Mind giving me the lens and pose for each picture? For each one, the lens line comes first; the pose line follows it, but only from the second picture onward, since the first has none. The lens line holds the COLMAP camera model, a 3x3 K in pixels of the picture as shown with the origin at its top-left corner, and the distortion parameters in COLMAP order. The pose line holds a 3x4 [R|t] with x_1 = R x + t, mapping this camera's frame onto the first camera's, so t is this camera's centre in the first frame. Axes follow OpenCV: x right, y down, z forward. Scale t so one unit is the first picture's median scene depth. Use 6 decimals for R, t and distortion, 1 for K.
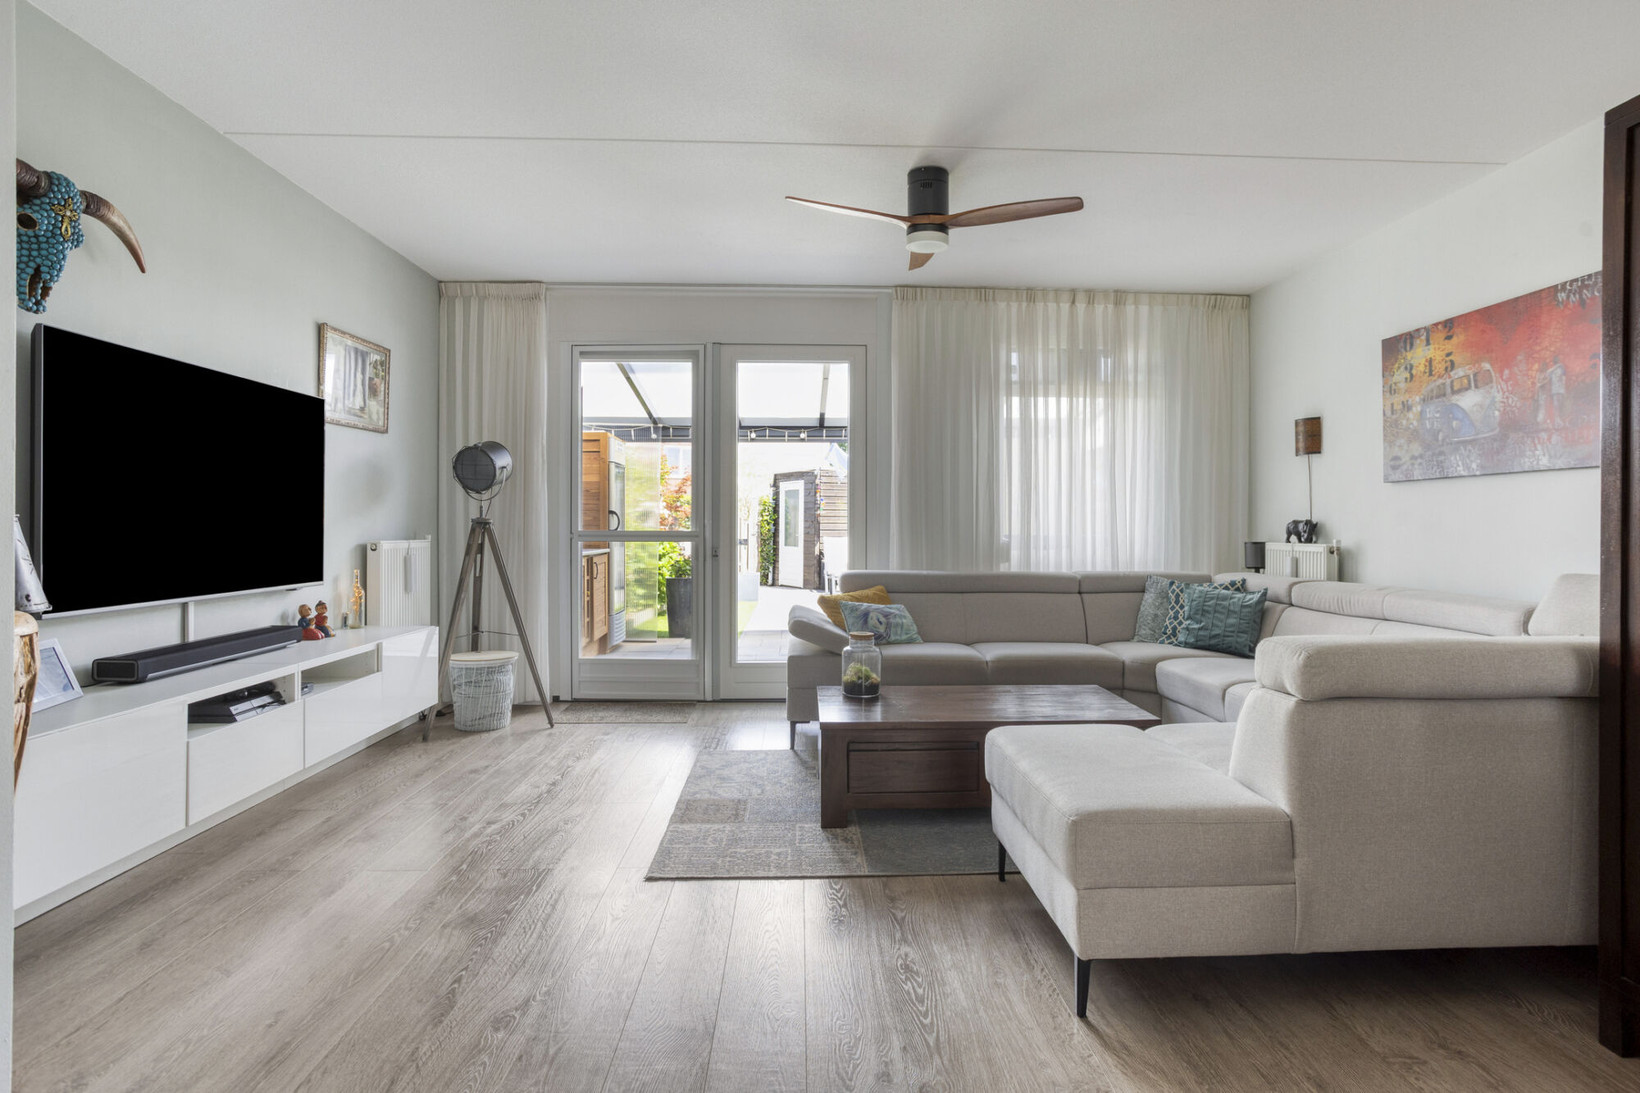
lens RADIAL K [[853.7, 0, 840.2], [0, 853.7, 530.8], [0, 0, 1]] dist [-0.056421, 0.035533]
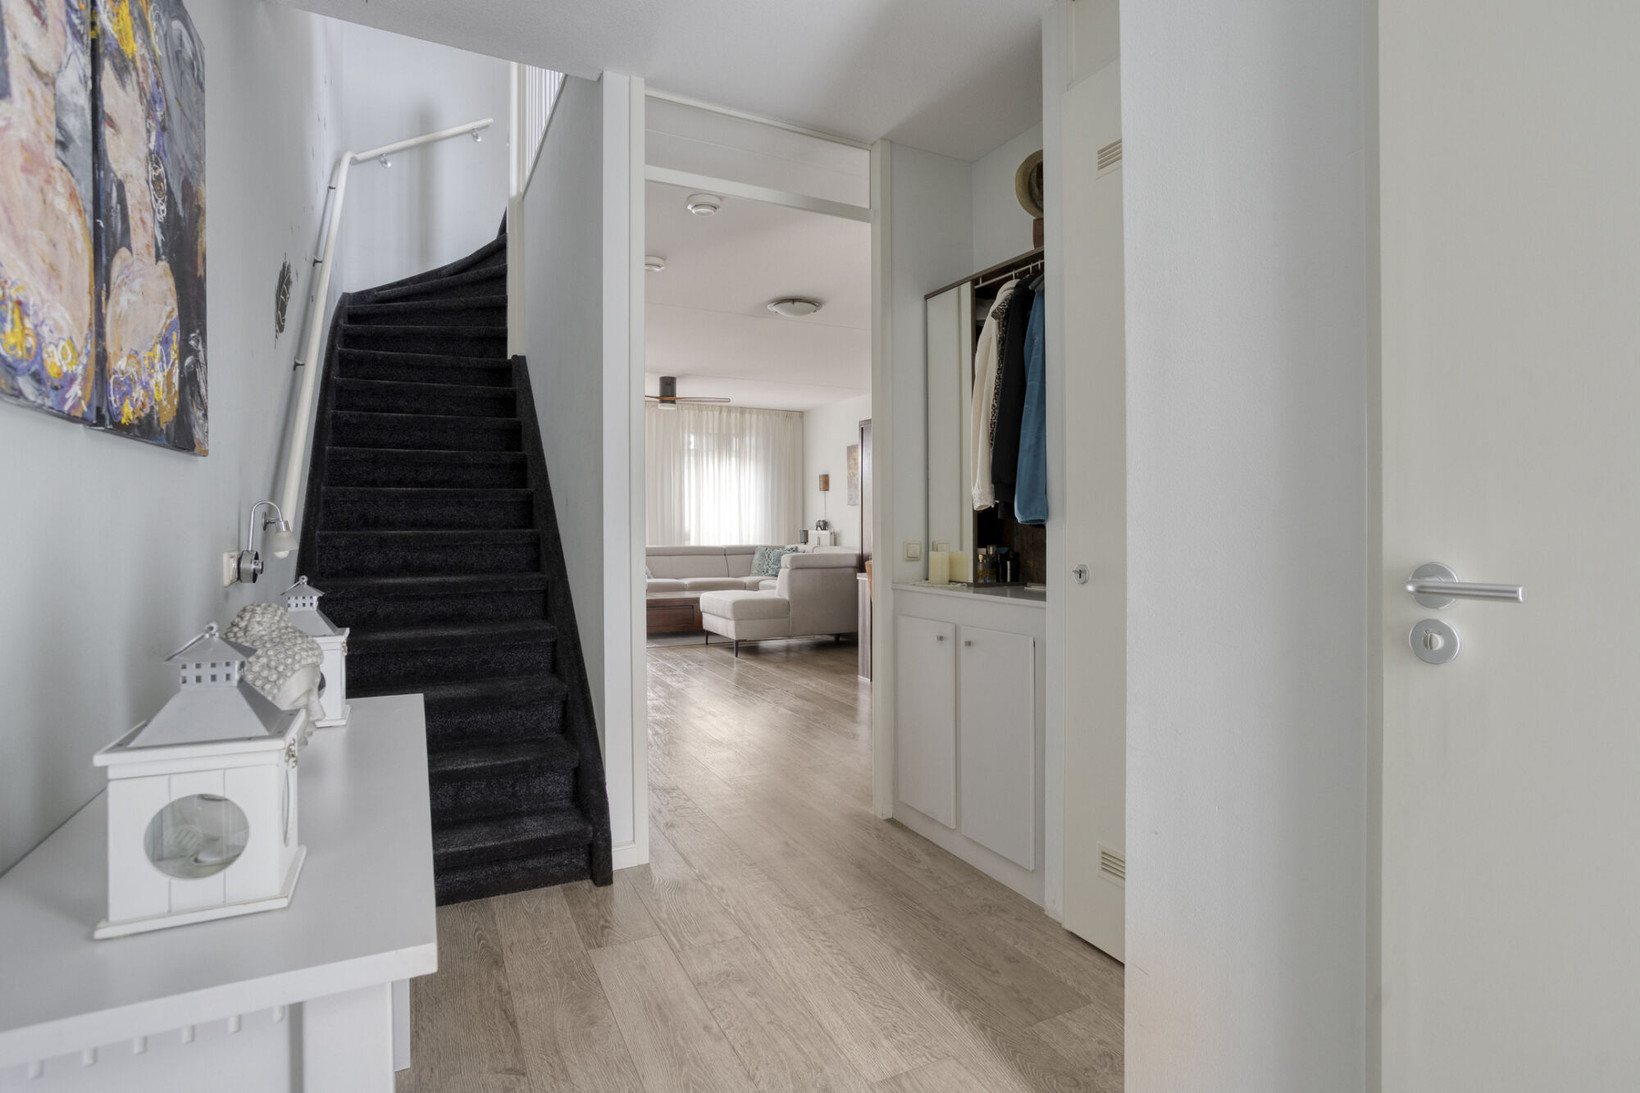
lens RADIAL K [[853.7, 0, 840.2], [0, 853.7, 530.8], [0, 0, 1]] dist [-0.056421, 0.035533]
pose [[0.907156, -0.008068, 0.420718, -0.399039], [0.006430, 0.999965, 0.005312, 0.004416], [-0.420746, -0.002114, 0.907176, -1.189558]]
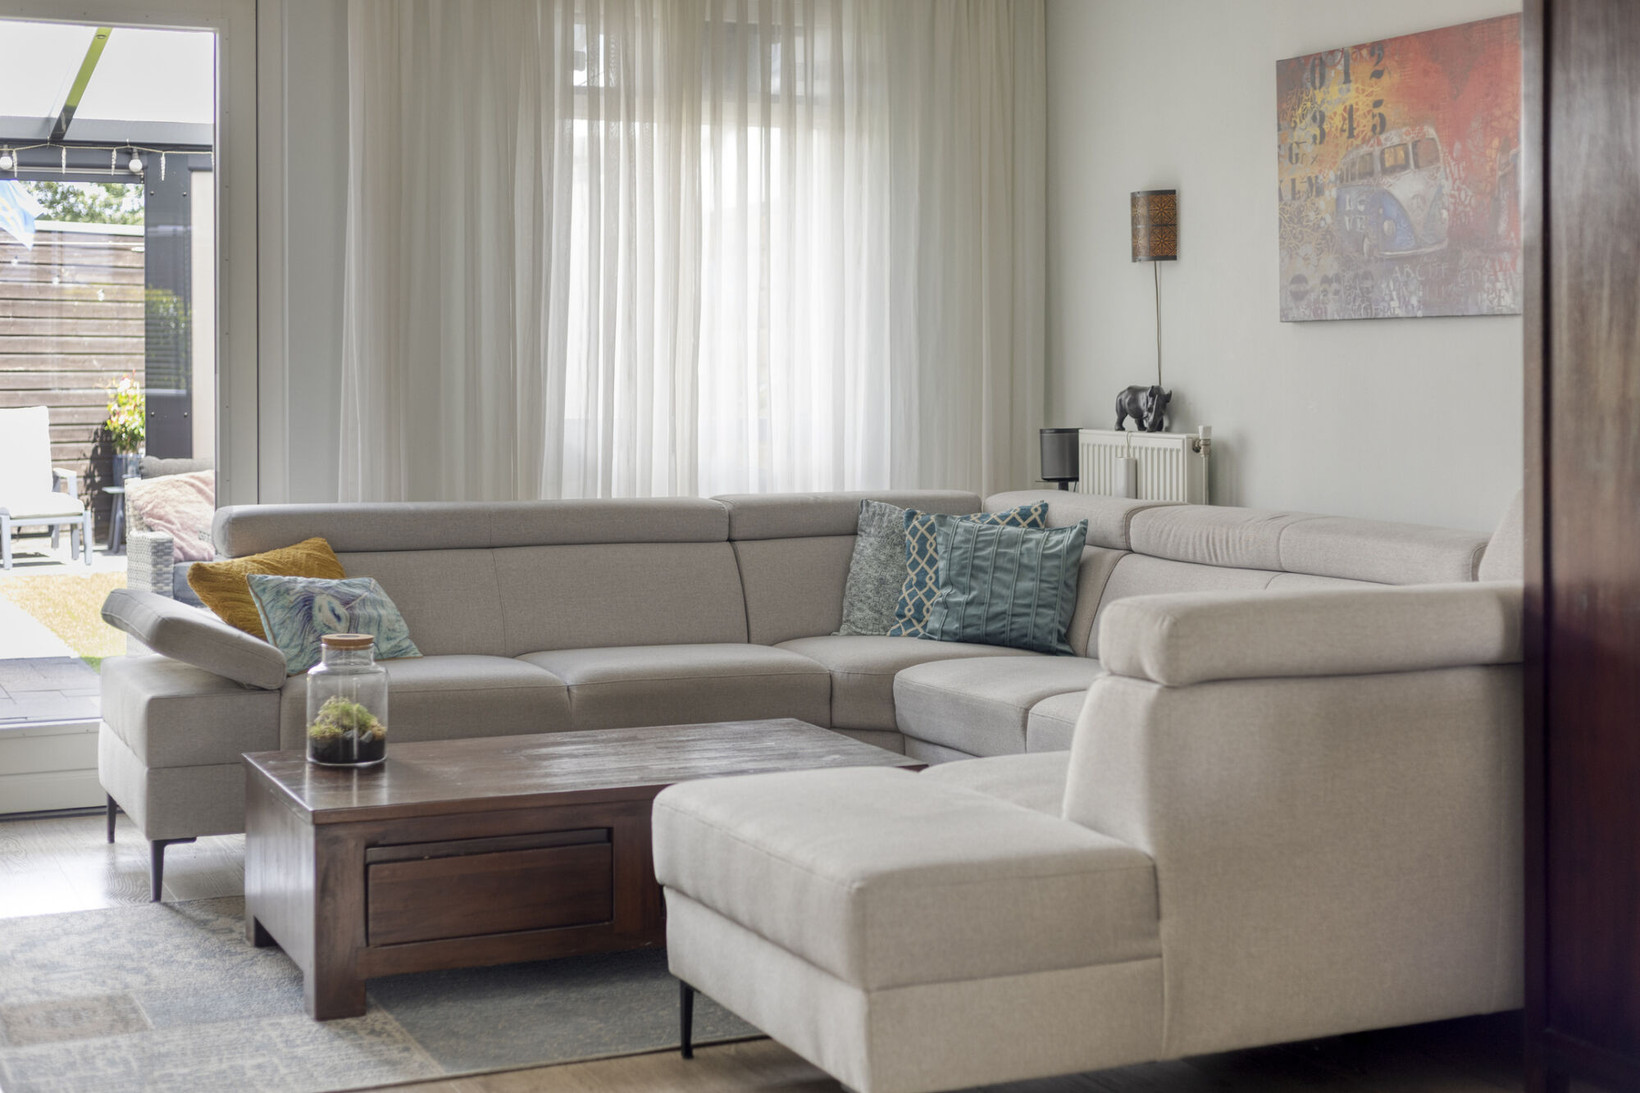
lens RADIAL K [[2391.8, 0, 818.0], [0, 2391.8, 365.0], [0, 0, 1]] dist [-0.021523, 0.046231]
pose [[0.930114, -0.005380, 0.367232, -0.197484], [0.006559, 0.999977, -0.001963, -0.027183], [-0.367213, 0.004234, 0.930127, -0.326420]]
